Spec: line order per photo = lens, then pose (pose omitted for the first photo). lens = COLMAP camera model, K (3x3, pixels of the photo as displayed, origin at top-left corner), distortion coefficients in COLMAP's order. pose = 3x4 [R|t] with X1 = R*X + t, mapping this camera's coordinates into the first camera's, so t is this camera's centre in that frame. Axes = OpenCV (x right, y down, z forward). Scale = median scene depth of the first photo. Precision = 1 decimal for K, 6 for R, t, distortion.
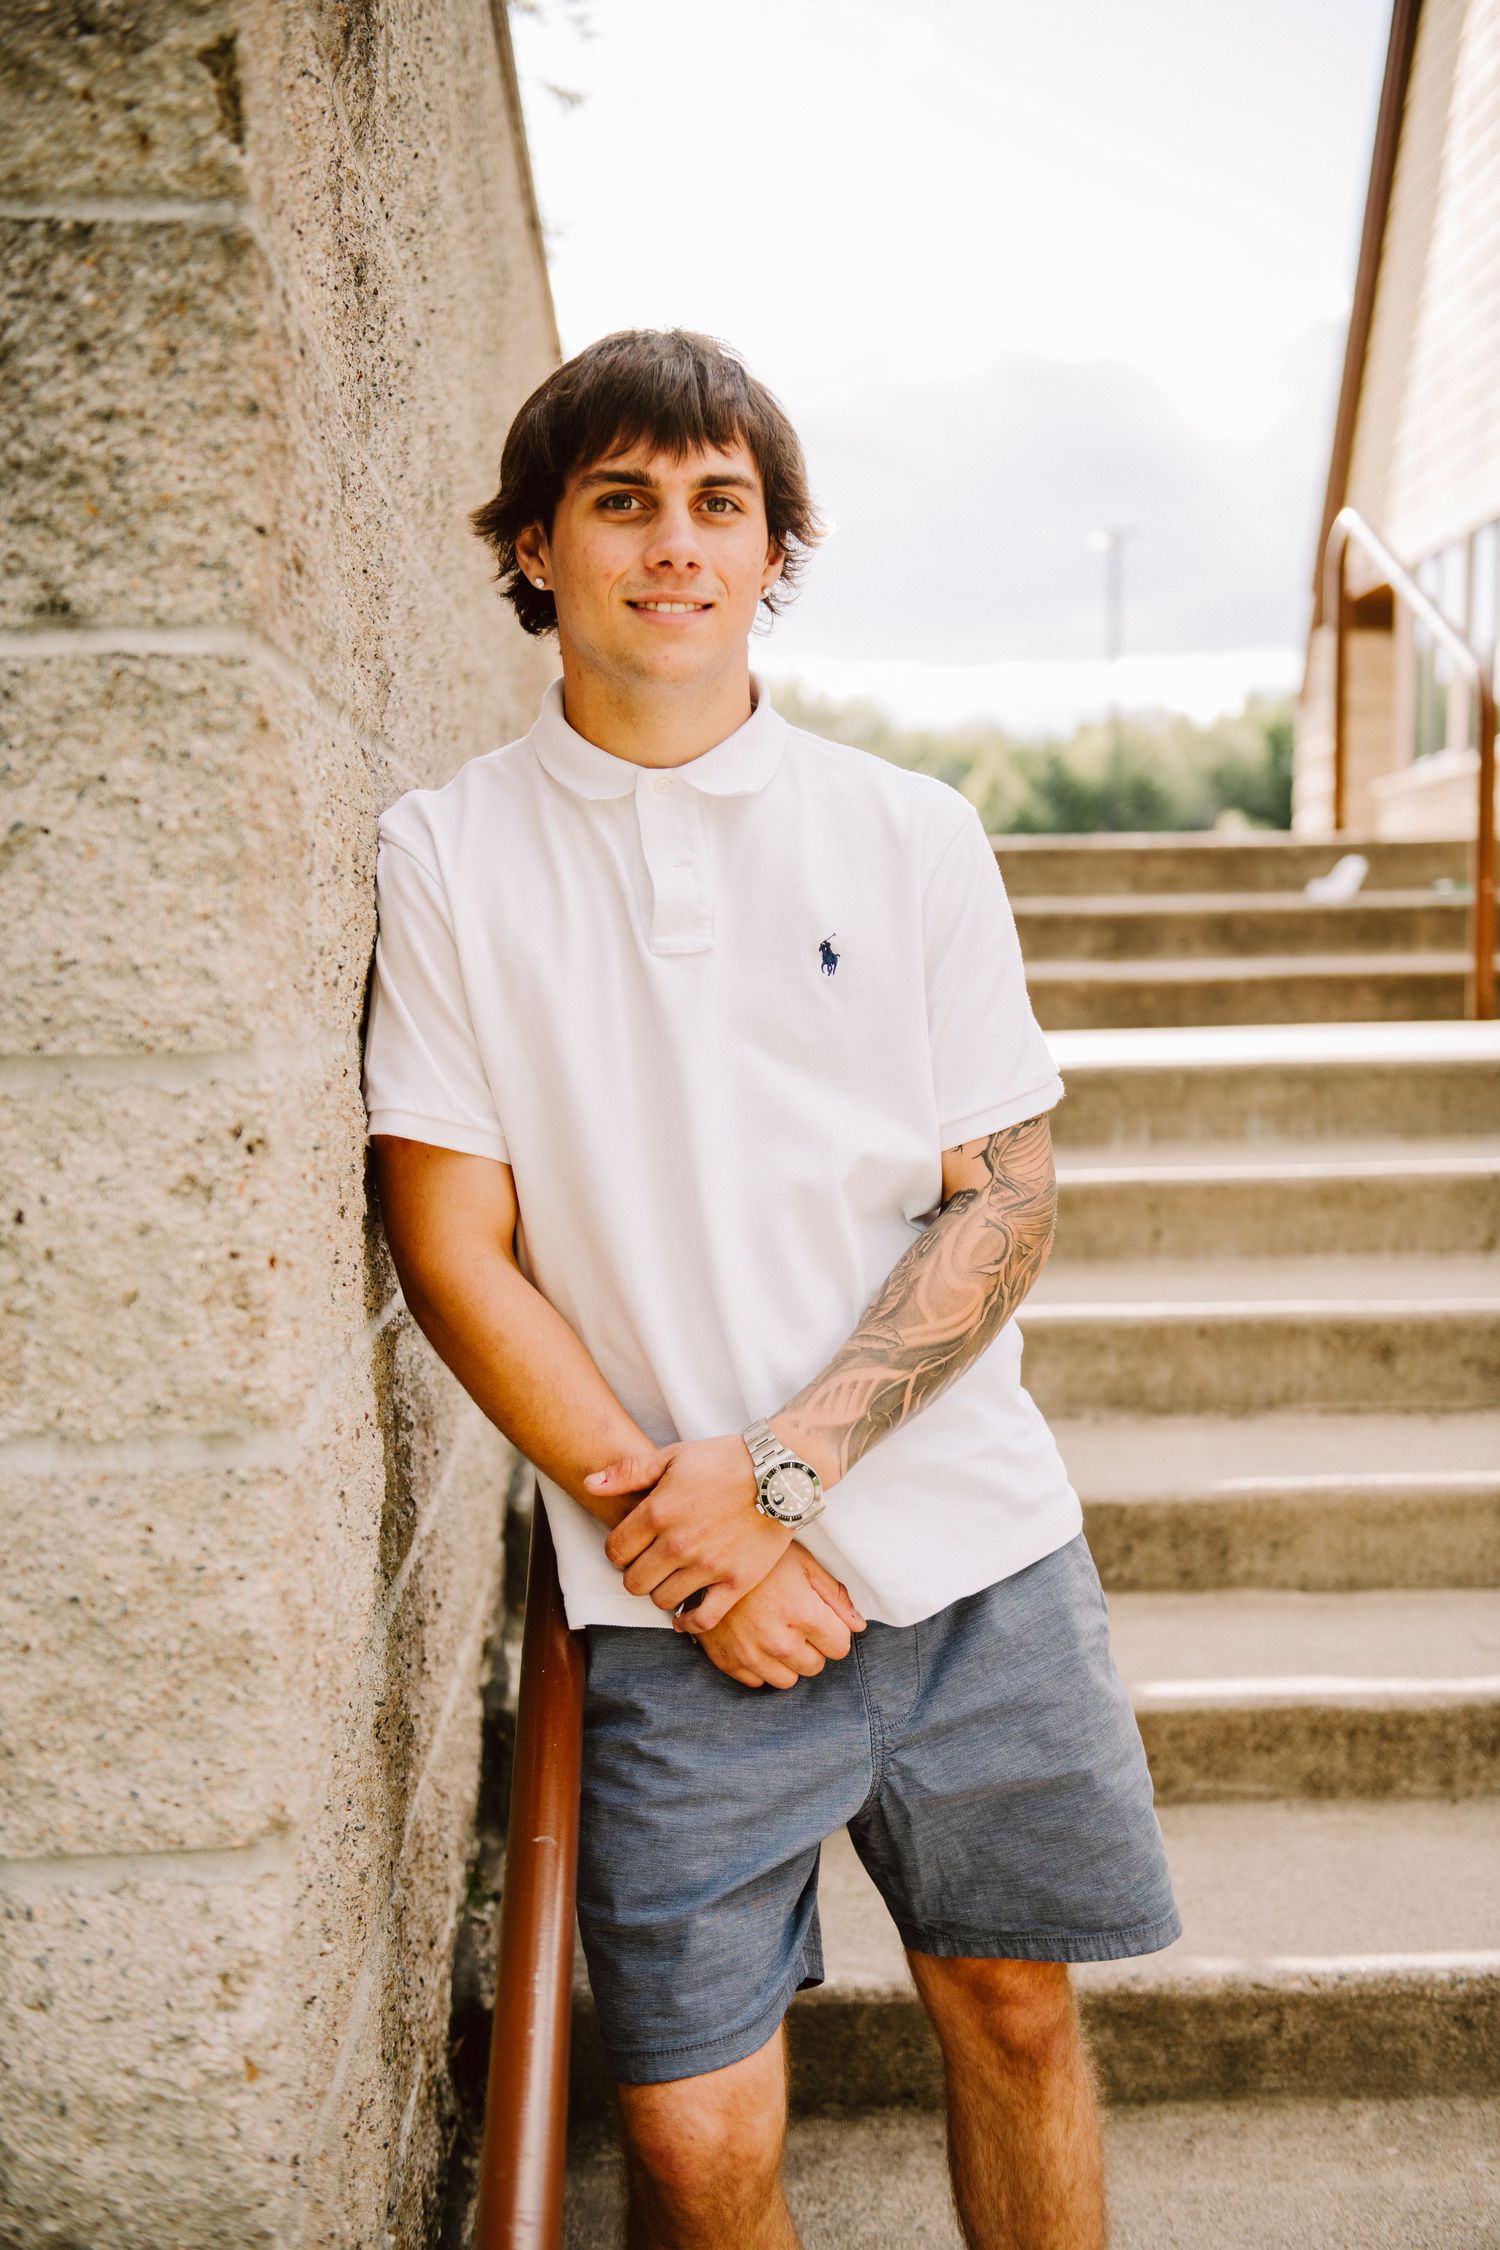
lens RADIAL K [[2897.4, 0, 750.0], [0, 2897.4, 1125.0], [0, 0, 1]] dist [0.122721, -0.002492]
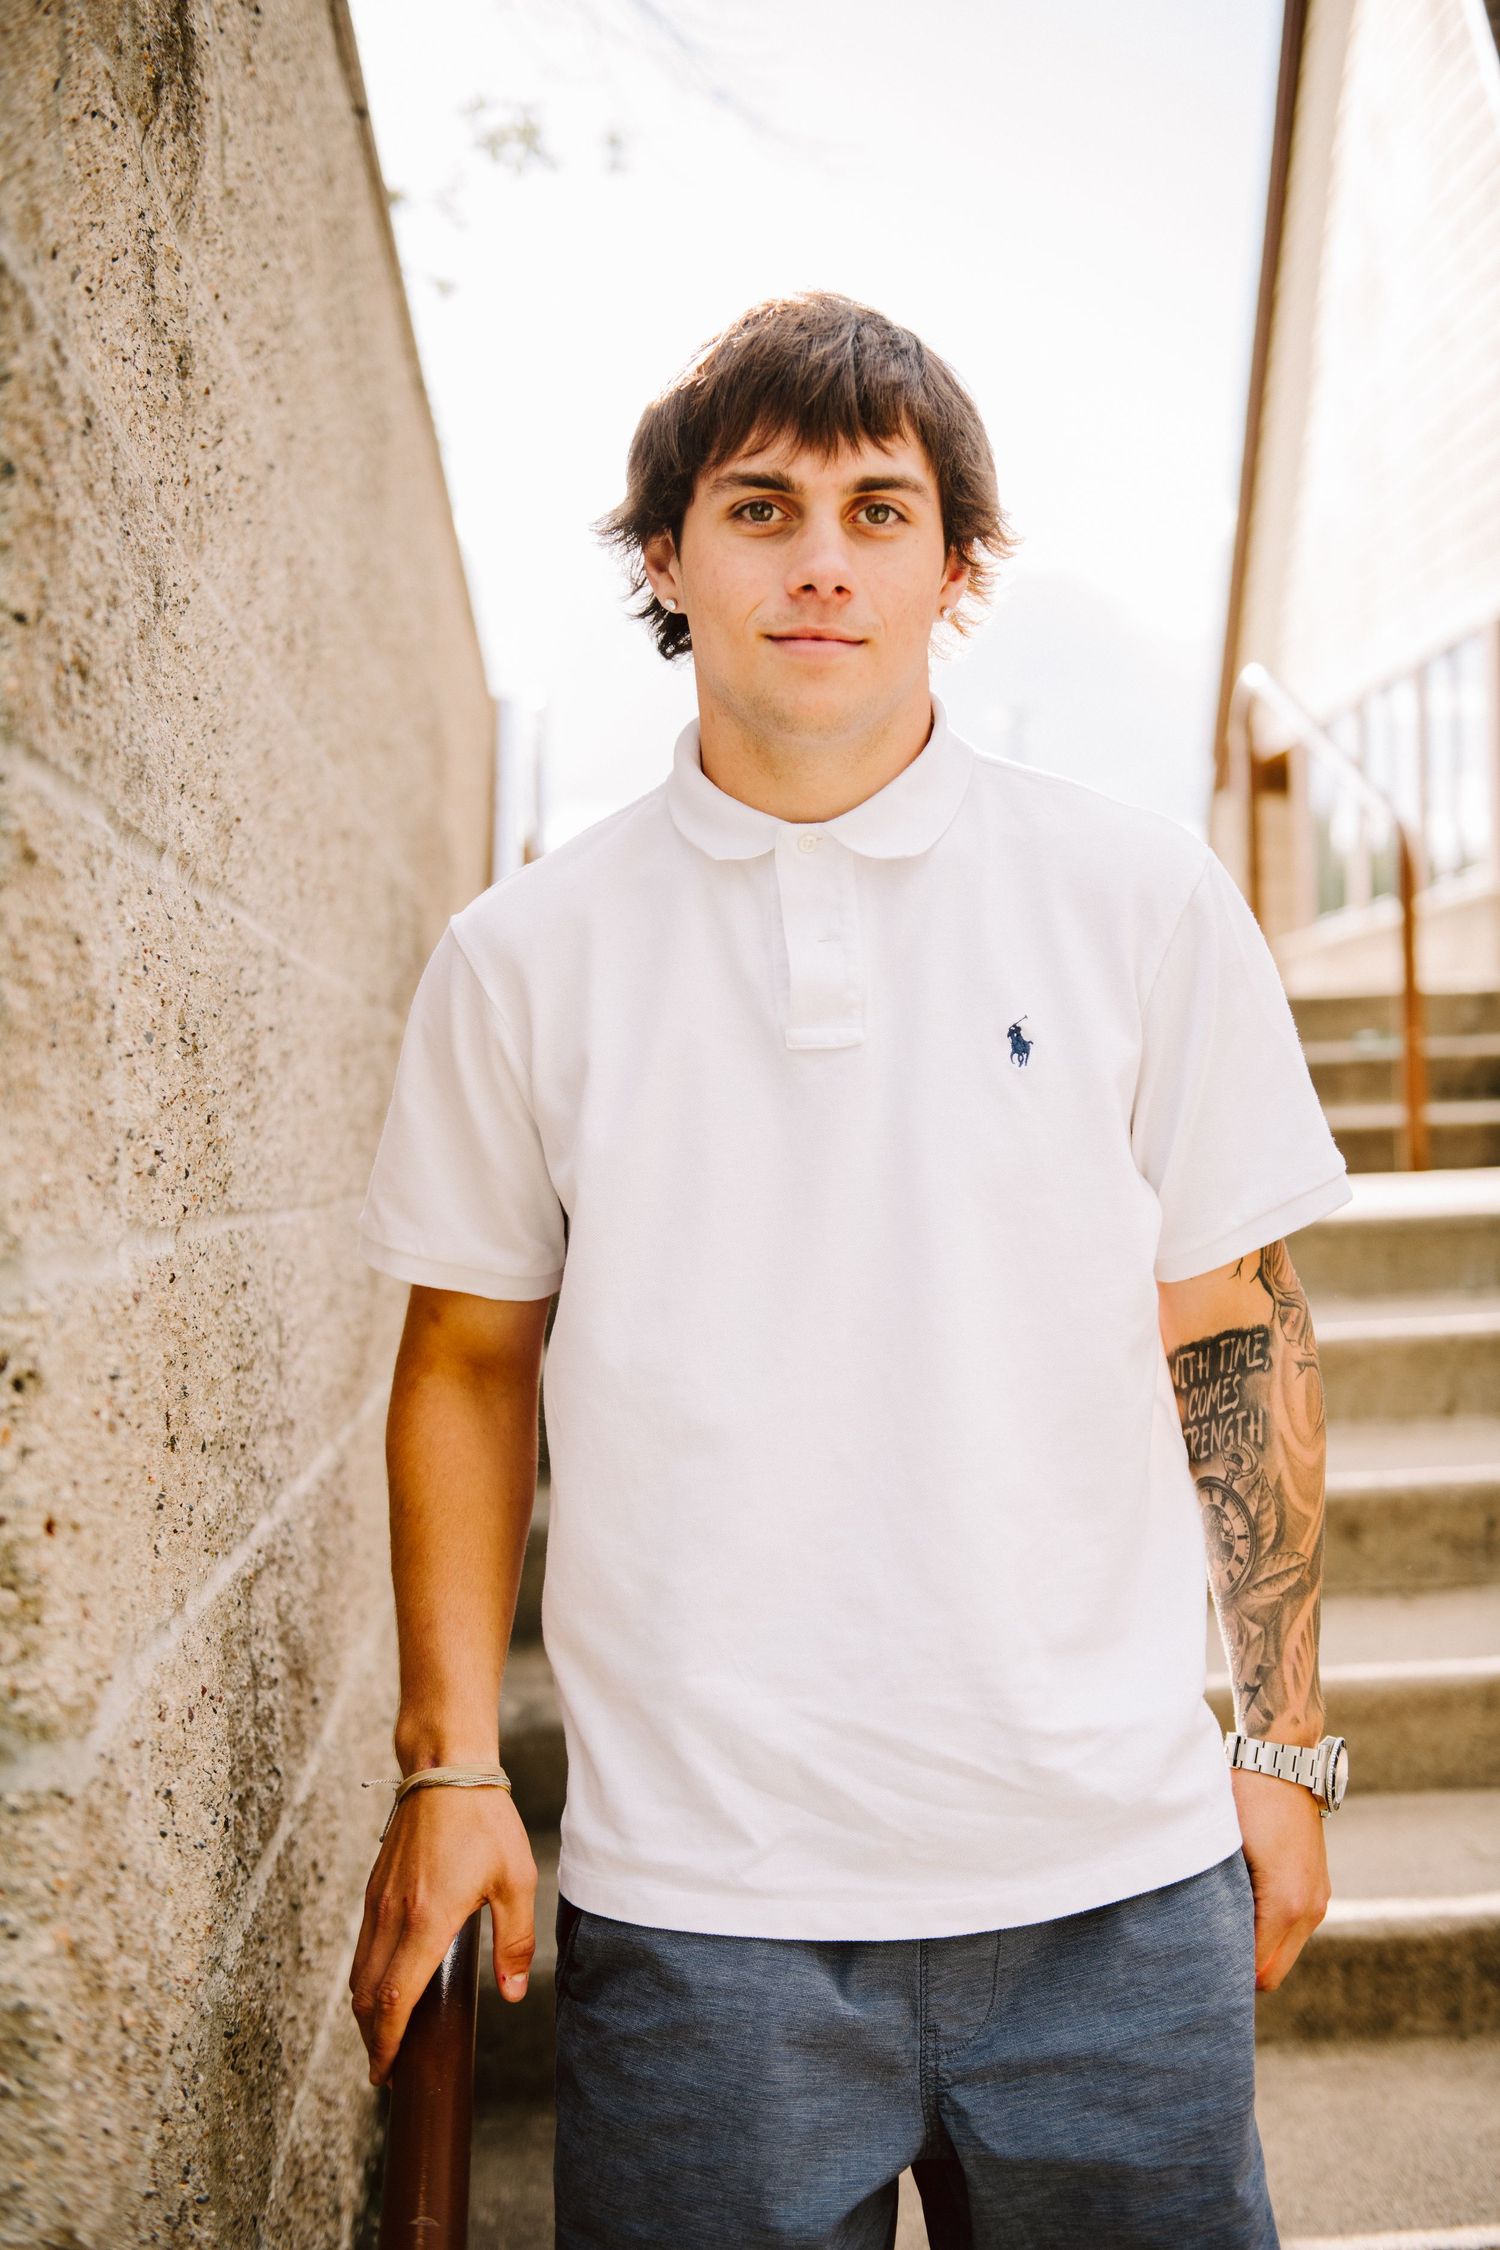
lens RADIAL K [[2760.3, 0, 750.0], [0, 2760.3, 1125.0], [0, 0, 1]] dist [0.130285, -0.005129]
pose [[0.999233, -0.028991, 0.026332, 0.007863], [0.030509, 0.997782, -0.059171, -0.009029], [-0.024558, 0.059929, 0.997901, 0.180700]]
